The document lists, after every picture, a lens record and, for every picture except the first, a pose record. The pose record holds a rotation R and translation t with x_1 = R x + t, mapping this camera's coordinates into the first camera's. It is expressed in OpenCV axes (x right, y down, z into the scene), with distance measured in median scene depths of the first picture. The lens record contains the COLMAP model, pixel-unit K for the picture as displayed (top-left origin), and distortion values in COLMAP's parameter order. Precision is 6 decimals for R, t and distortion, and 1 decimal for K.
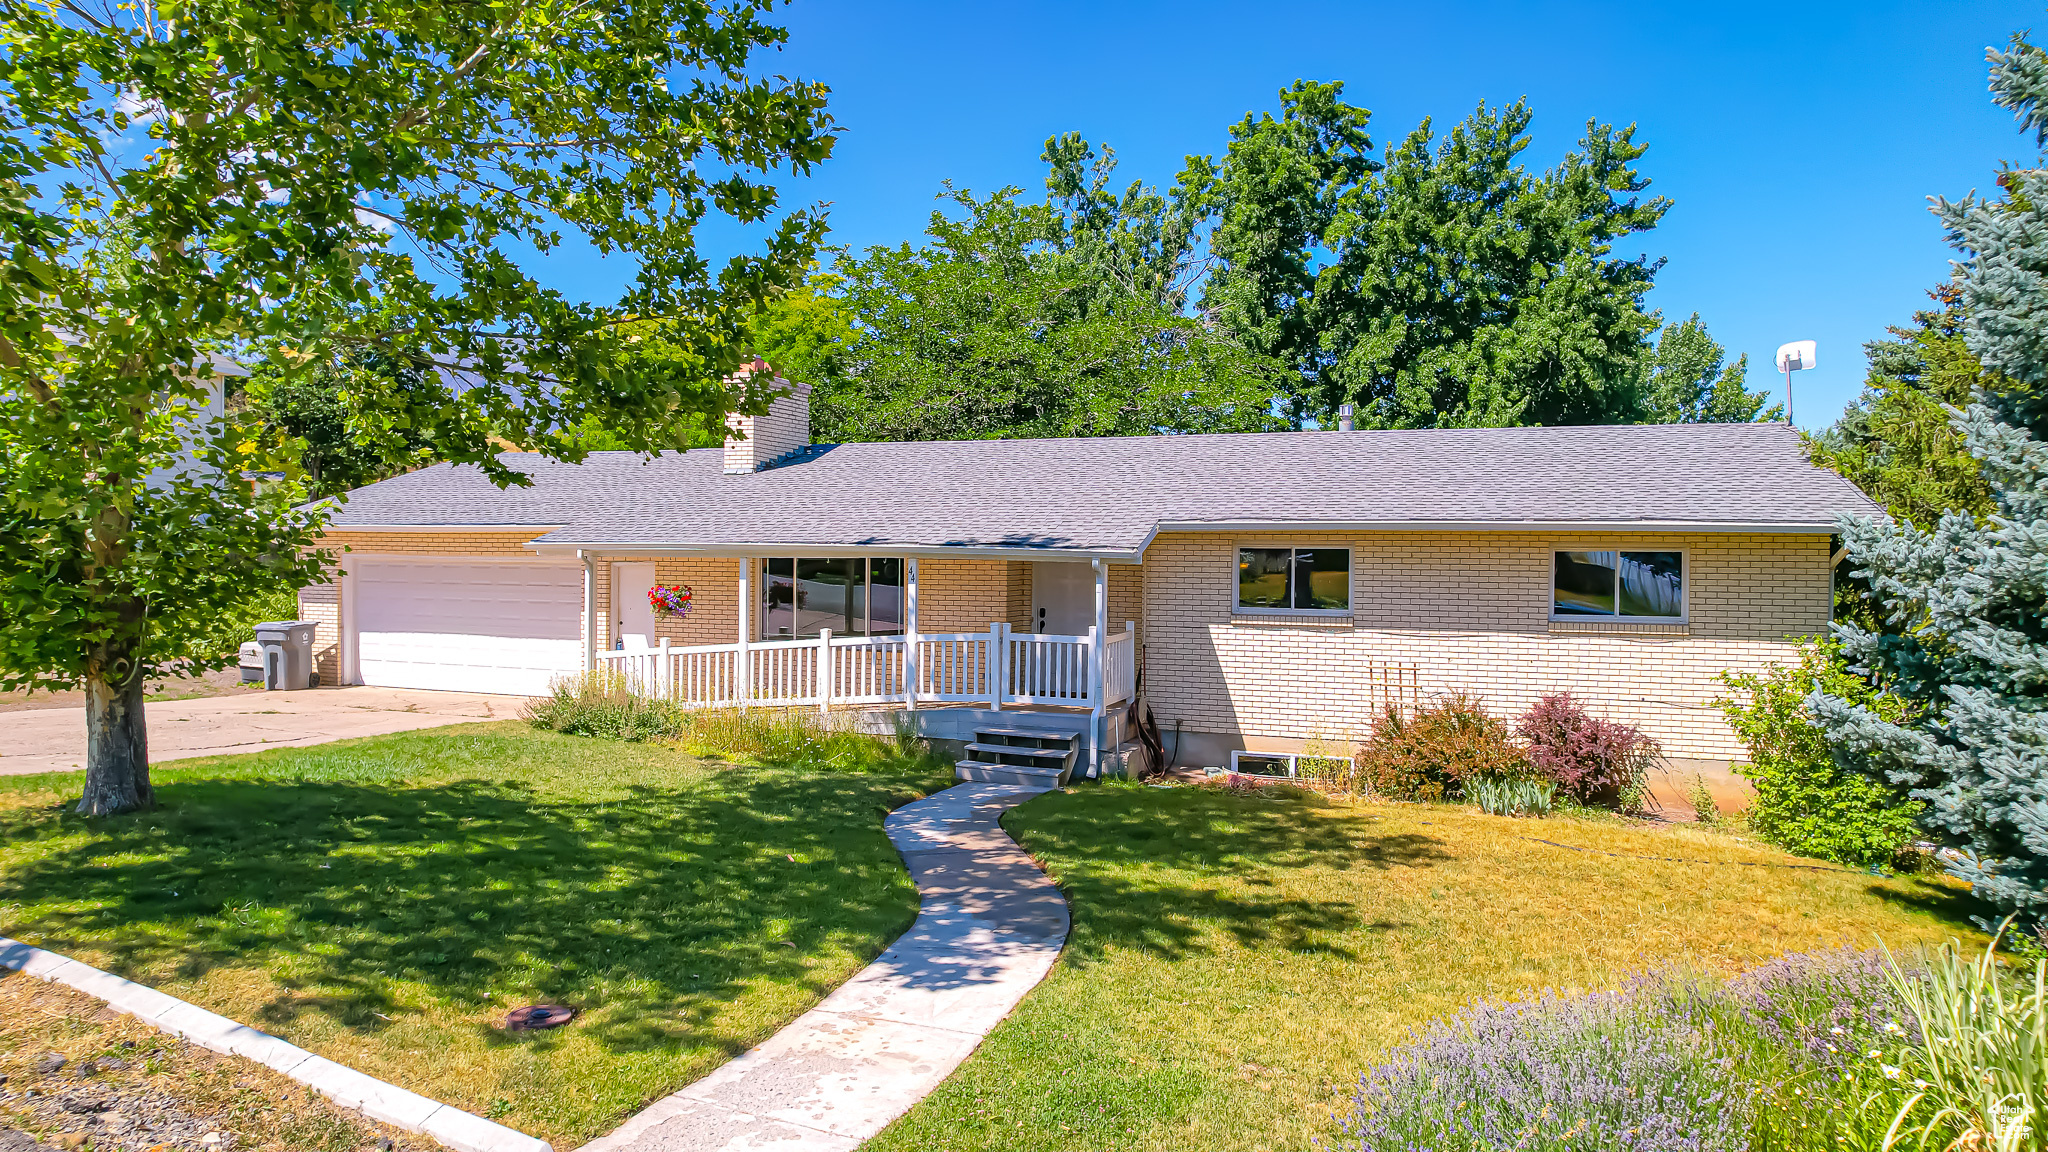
lens RADIAL K [[1313.7, 0, 1022.6], [0, 1313.7, 558.7], [0, 0, 1]] dist [-0.069947, 0.056285]
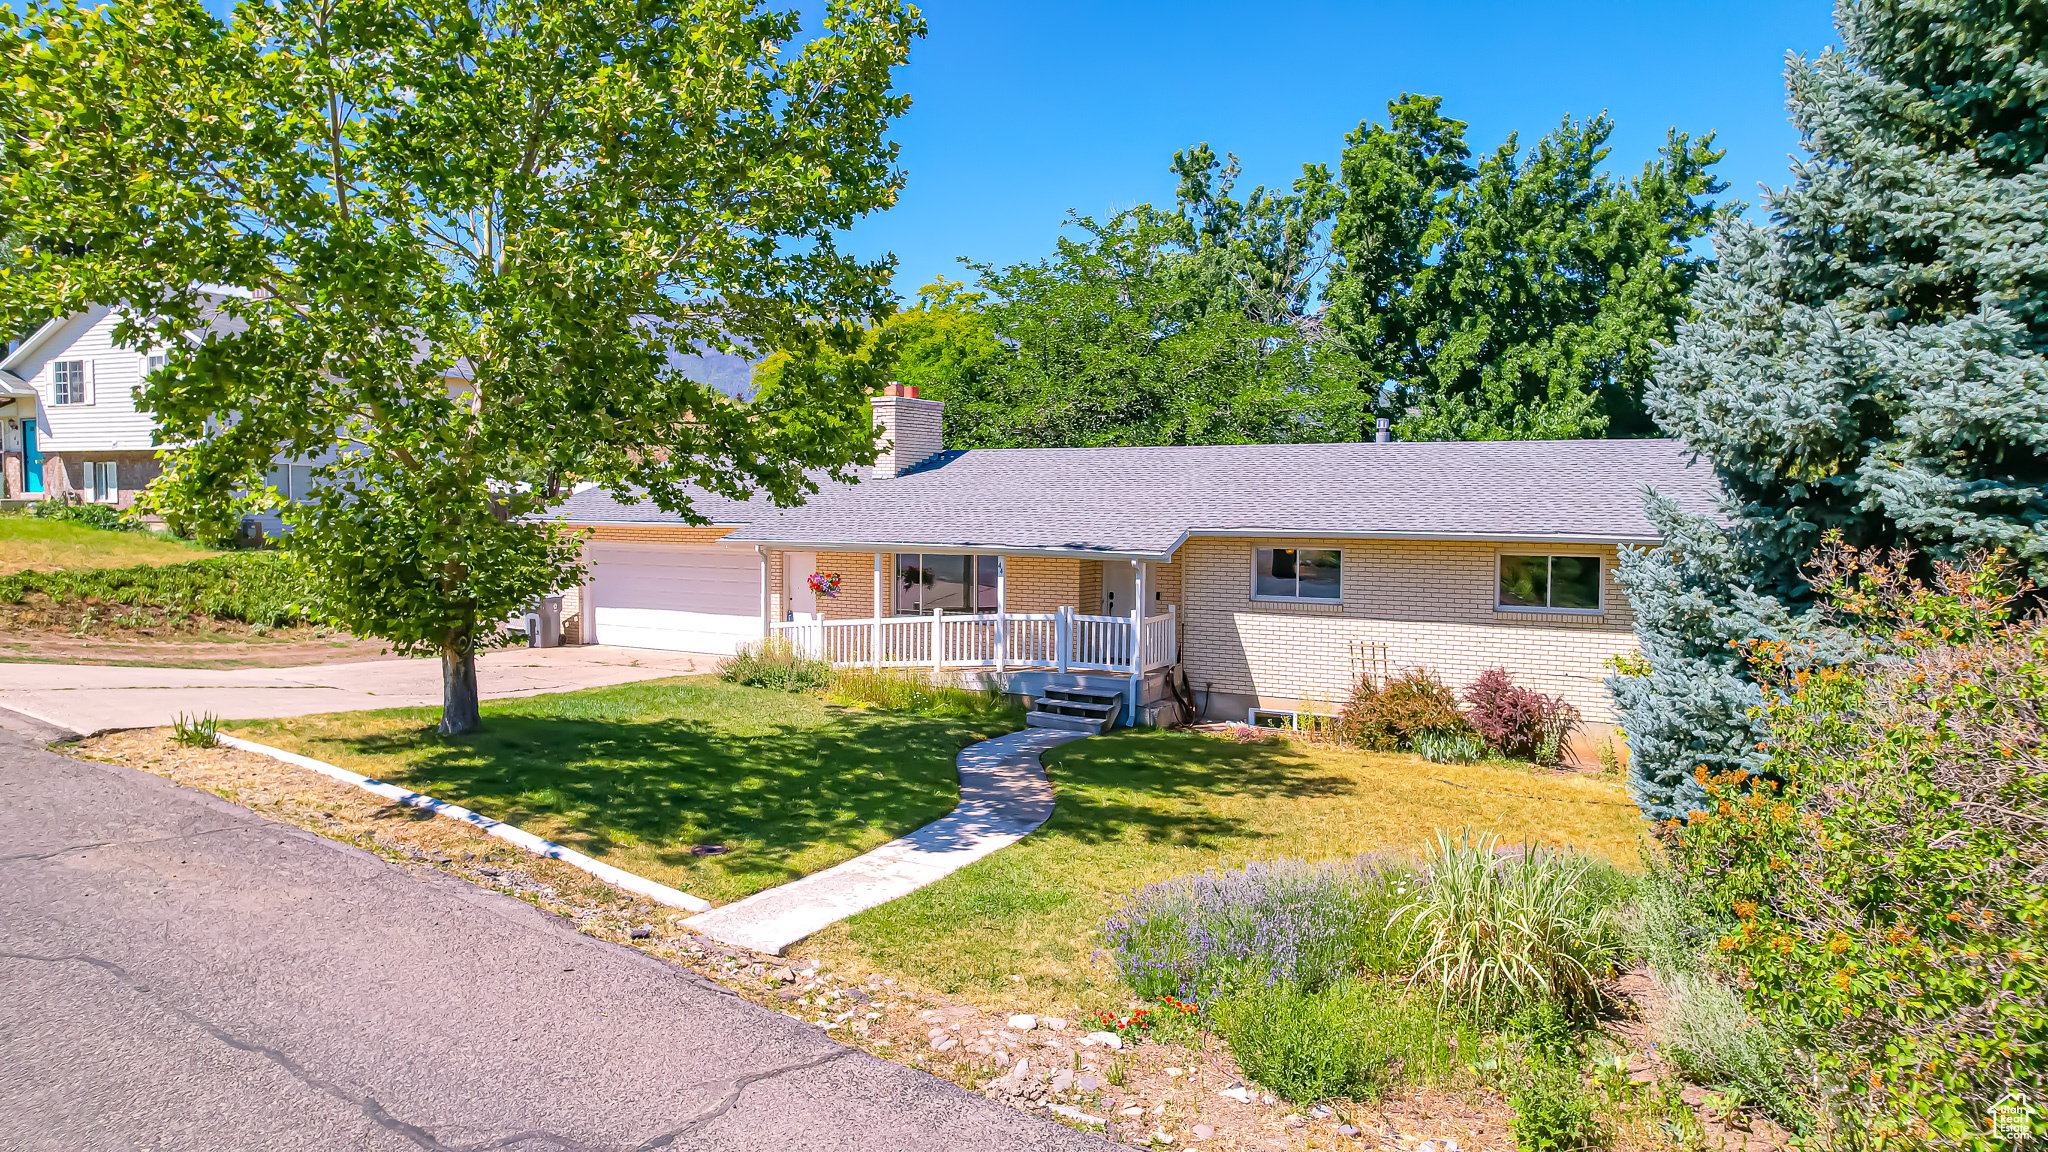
lens RADIAL K [[1313.7, 0, 1018.9], [0, 1313.7, 560.4], [0, 0, 1]] dist [-0.069947, 0.056285]
pose [[0.988516, 0.003641, -0.151070, 0.133189], [0.002167, 0.999265, 0.038266, -0.046508], [0.151099, -0.038154, 0.987782, -0.290559]]
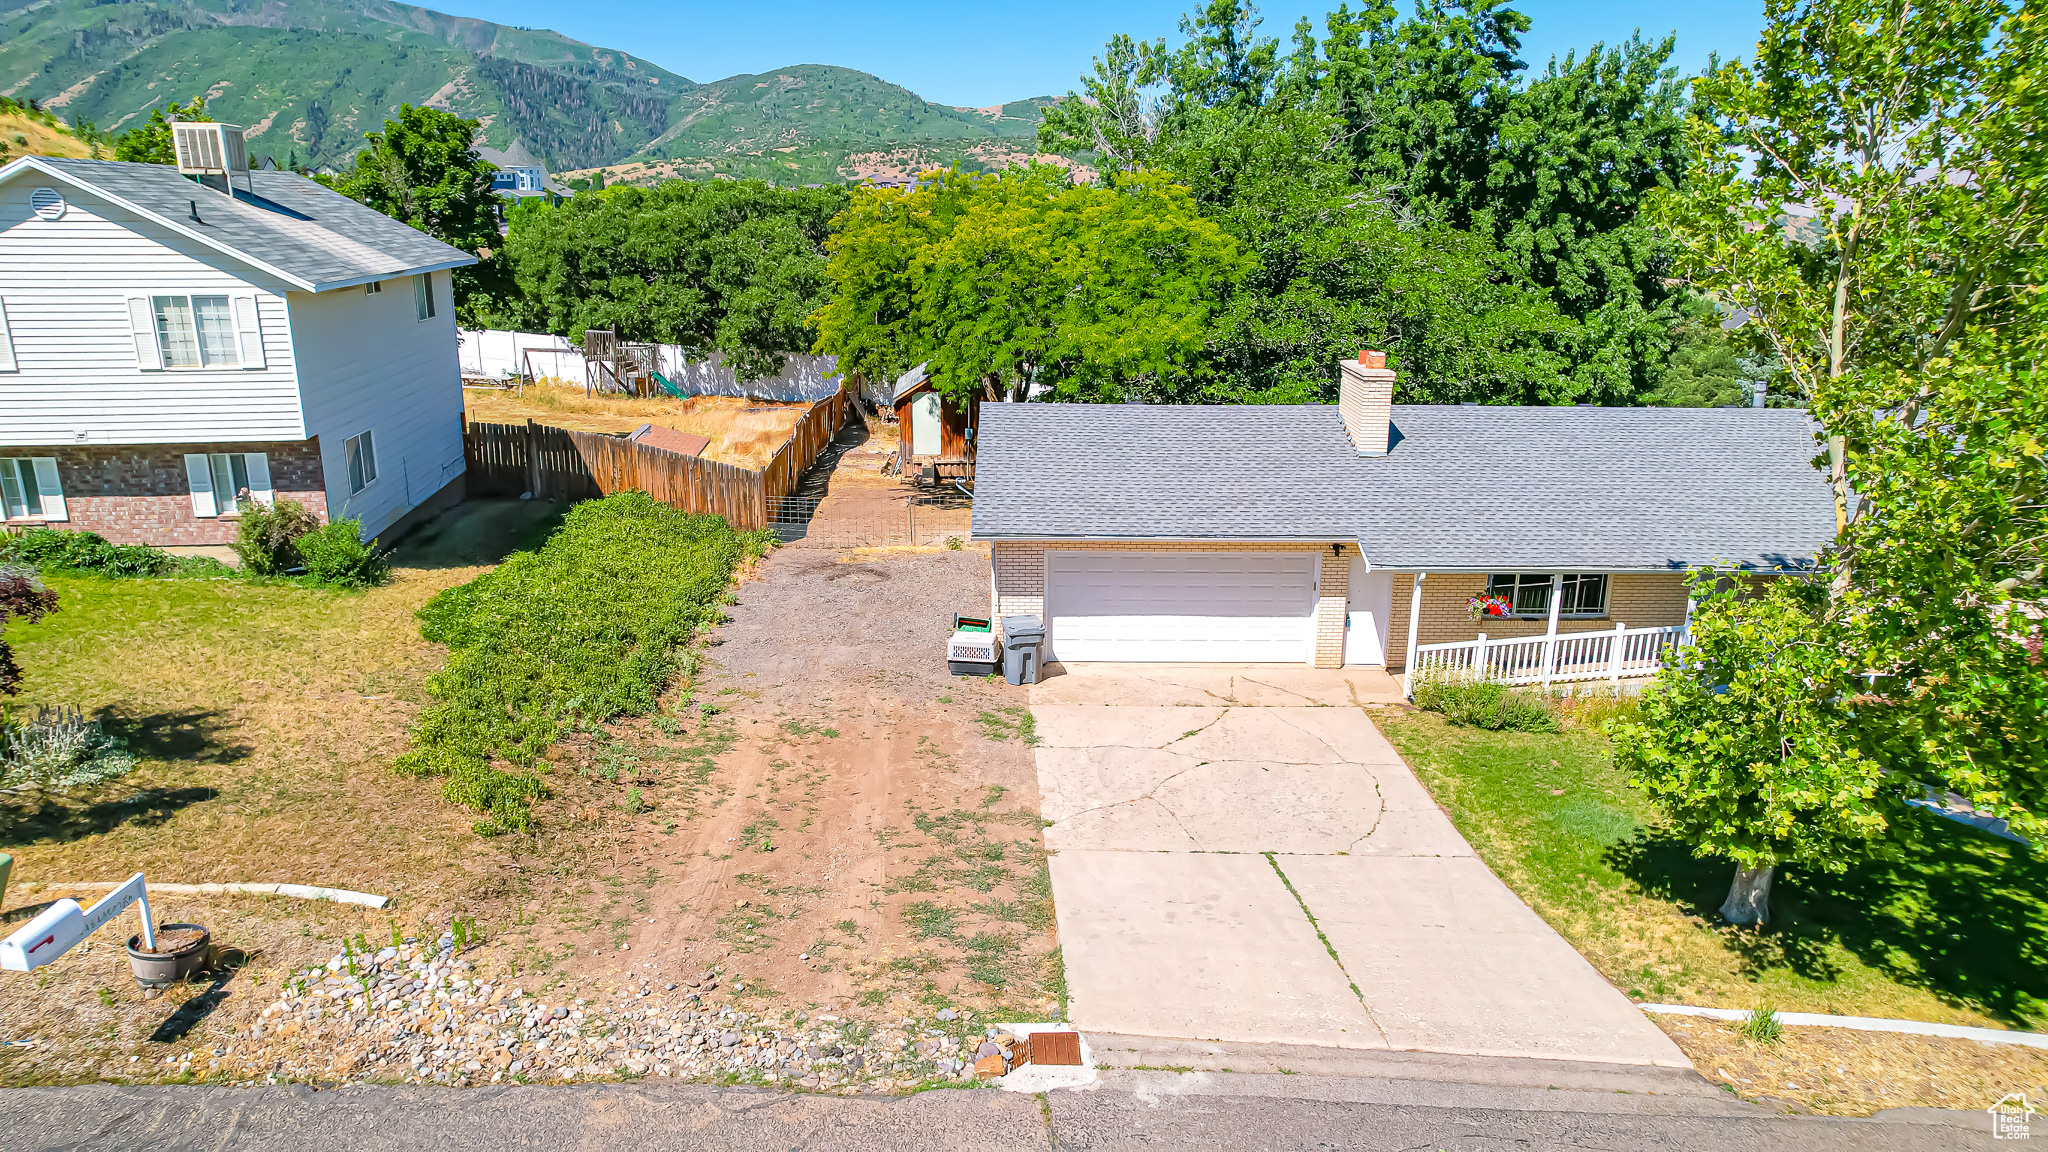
lens RADIAL K [[1313.7, 0, 1026.5], [0, 1313.7, 572.4], [0, 0, 1]] dist [-0.069947, 0.056285]
pose [[0.931549, -0.099973, 0.349603, -1.258651], [0.000133, 0.961555, 0.274614, -0.389794], [-0.363616, -0.255769, 0.895748, 0.027414]]
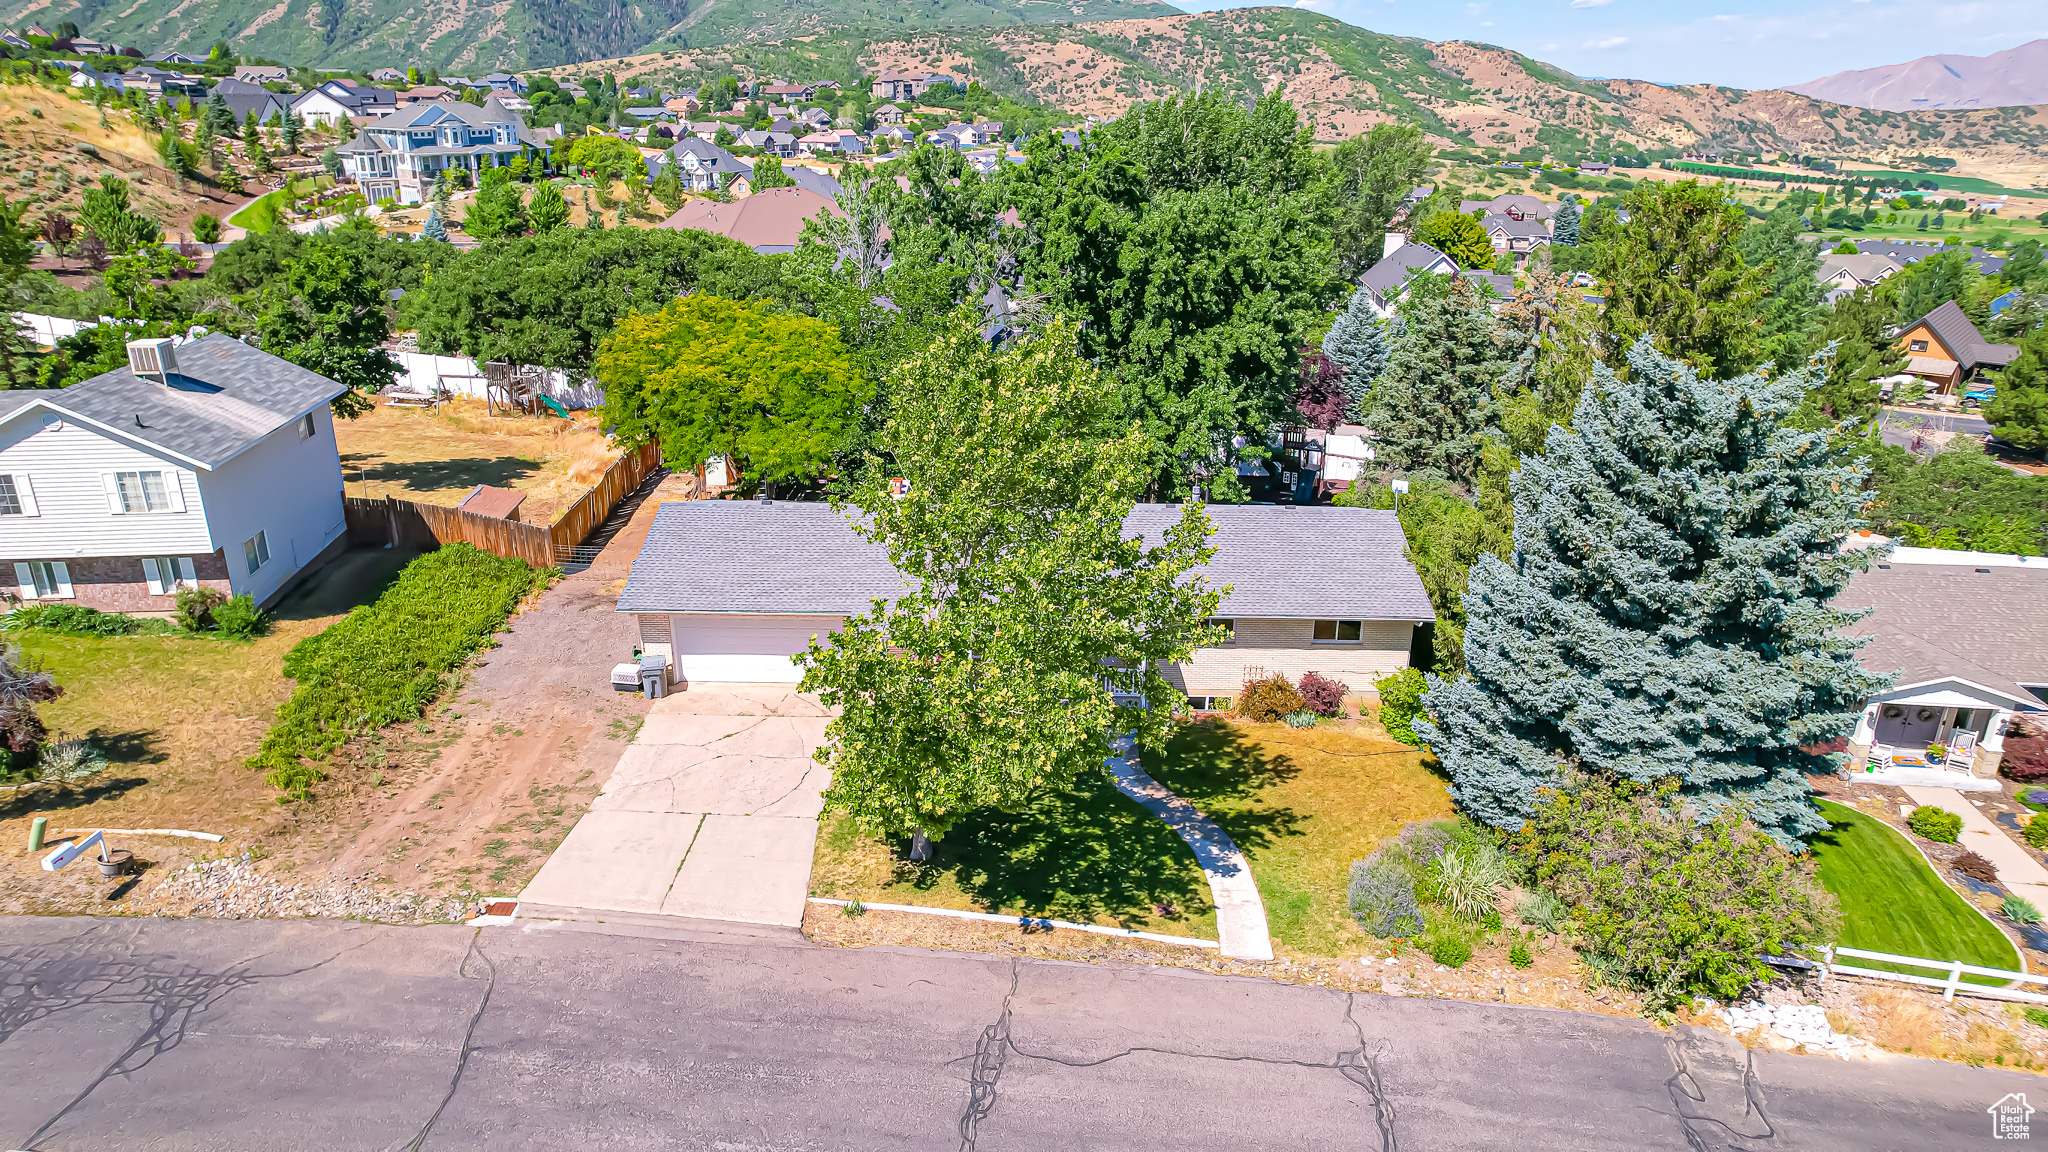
lens RADIAL K [[1313.7, 0, 1028.2], [0, 1313.7, 569.4], [0, 0, 1]] dist [-0.069947, 0.056285]
pose [[0.939046, -0.119459, 0.322371, -0.861581], [-0.000620, 0.937100, 0.349061, -0.918726], [-0.343792, -0.327984, 0.879906, -0.942752]]
